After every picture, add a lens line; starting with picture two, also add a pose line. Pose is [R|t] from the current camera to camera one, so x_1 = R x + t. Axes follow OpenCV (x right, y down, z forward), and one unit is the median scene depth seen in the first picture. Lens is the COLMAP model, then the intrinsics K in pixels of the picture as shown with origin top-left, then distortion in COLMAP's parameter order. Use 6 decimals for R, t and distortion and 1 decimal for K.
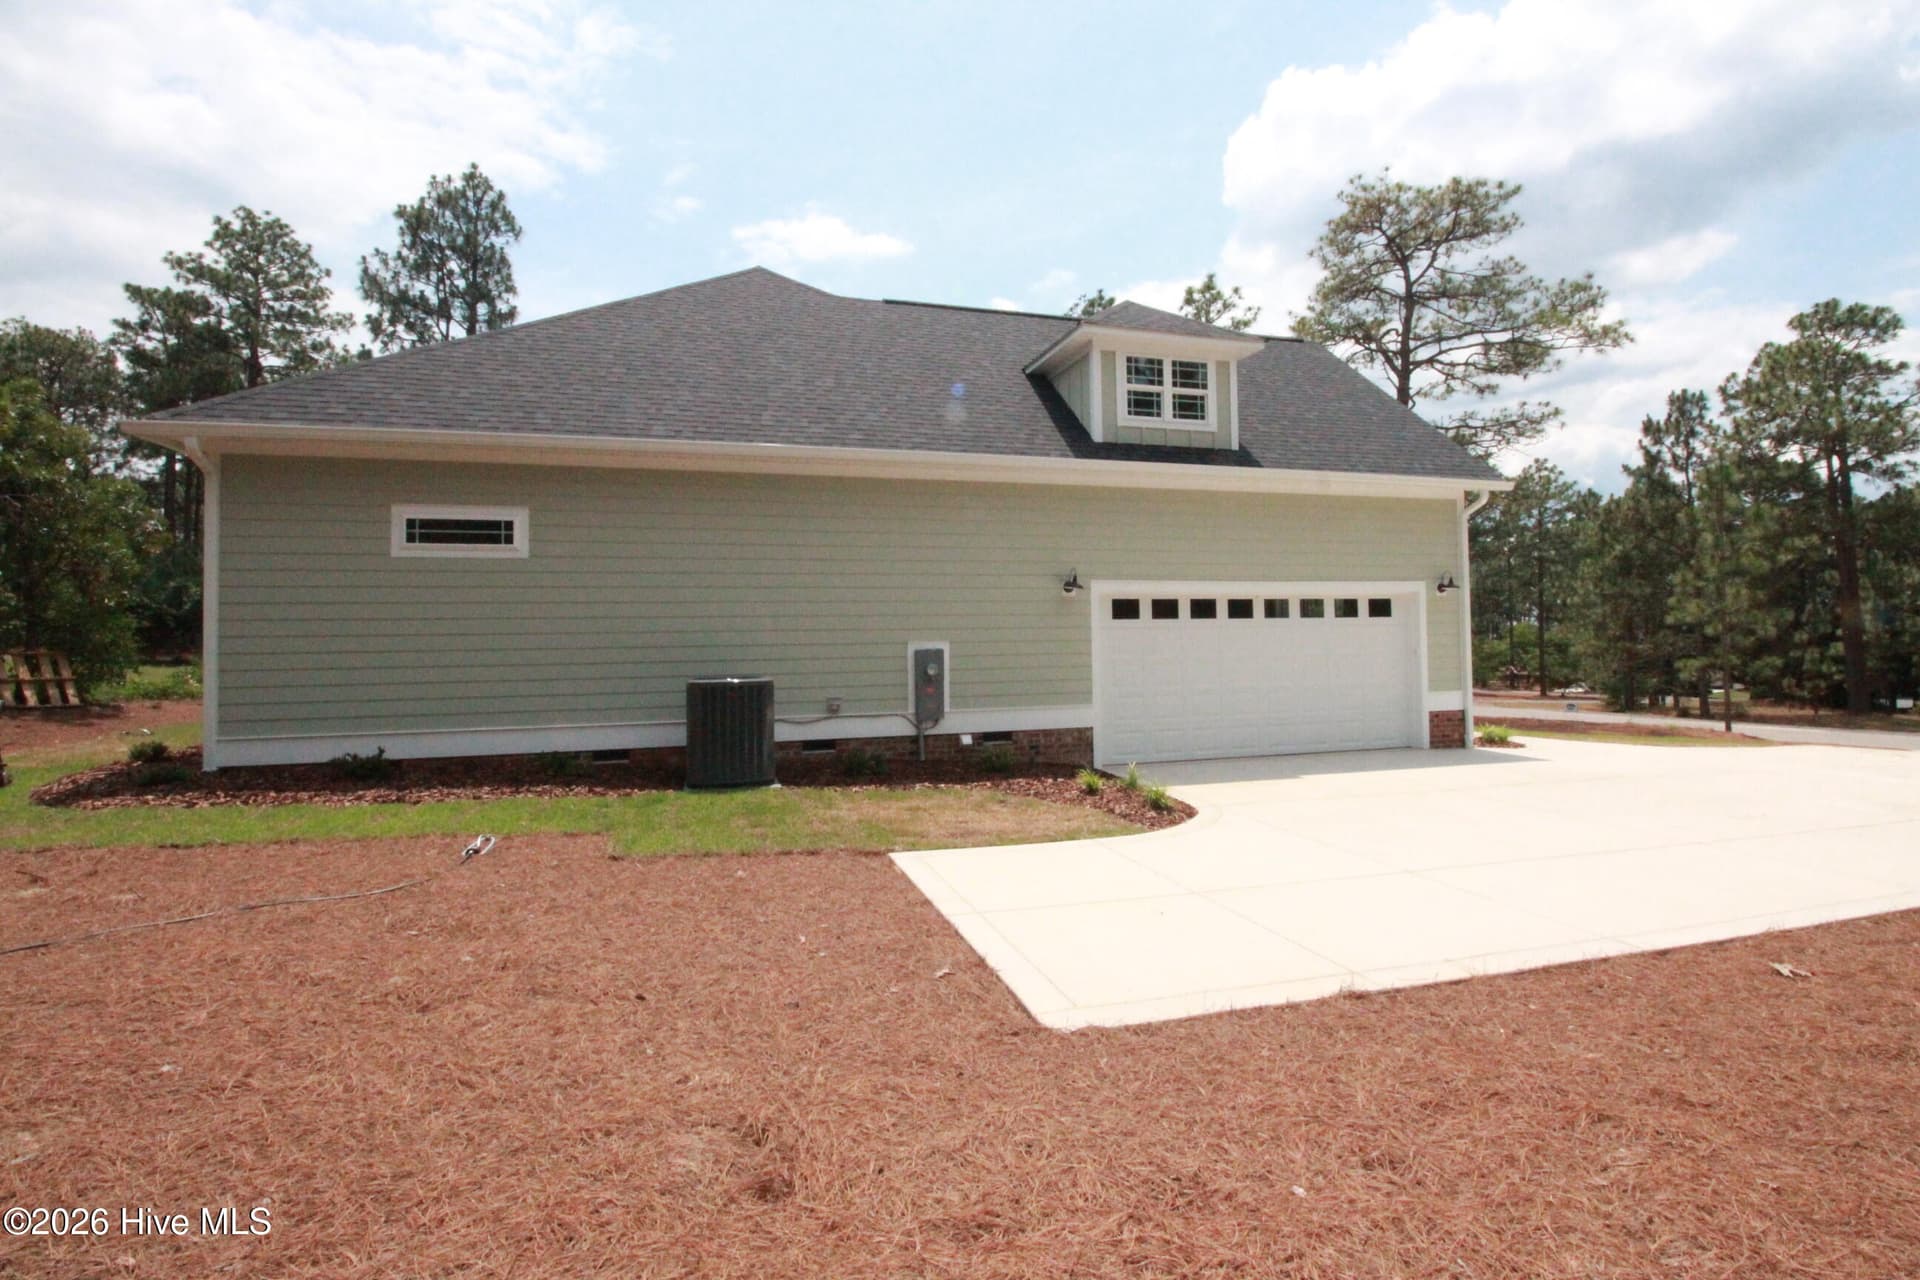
lens RADIAL K [[892.9, 0, 969.8], [0, 892.9, 625.8], [0, 0, 1]] dist [-0.002672, -0.009311]
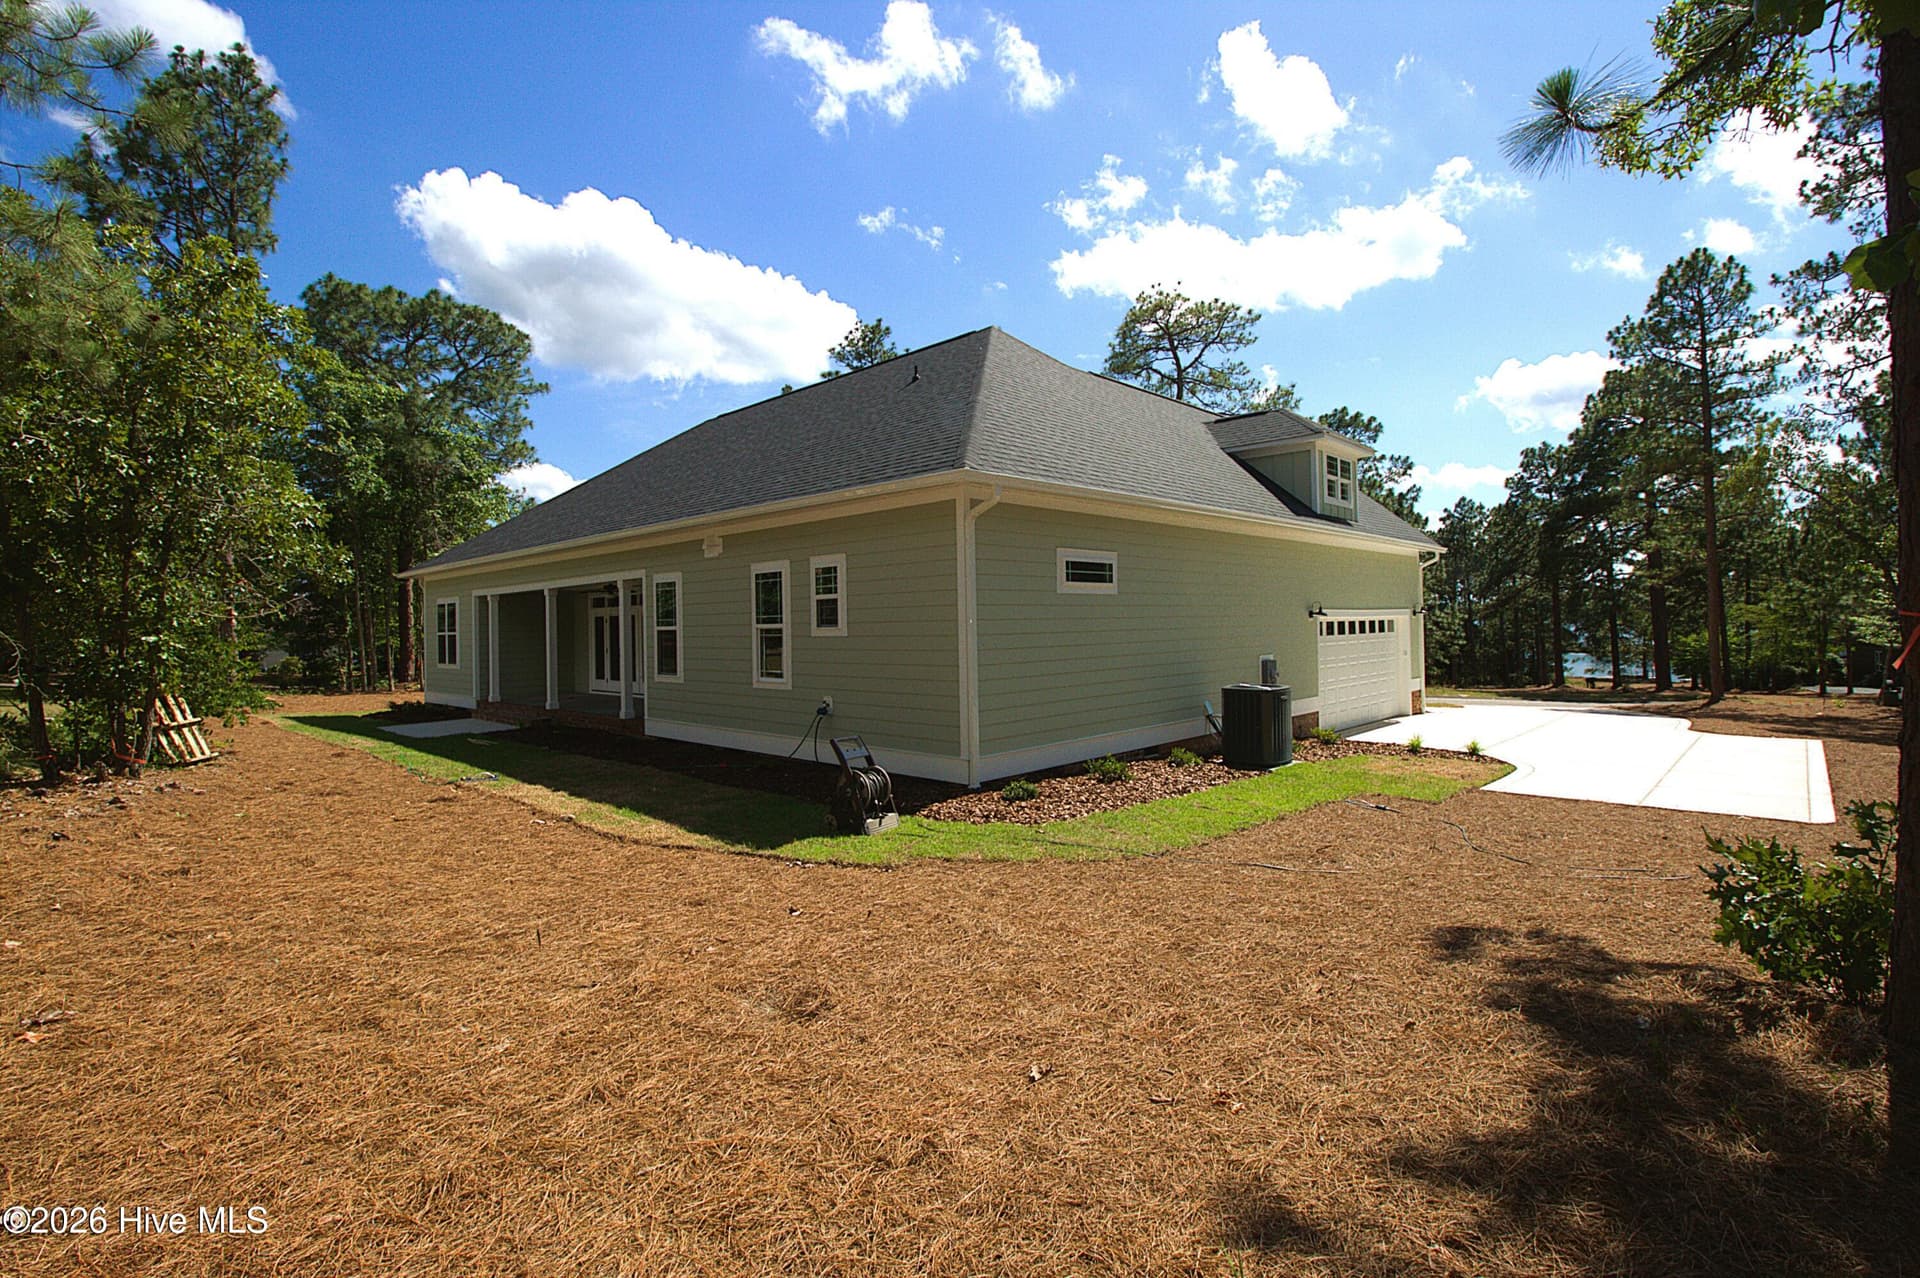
lens RADIAL K [[884.1, 0, 956.2], [0, 884.1, 619.9], [0, 0, 1]] dist [-0.011287, -0.006493]
pose [[0.874196, 0.002318, 0.485568, -1.028250], [-0.003295, 0.999994, 0.001158, -0.033032], [-0.485563, -0.002612, 0.874198, 0.037318]]
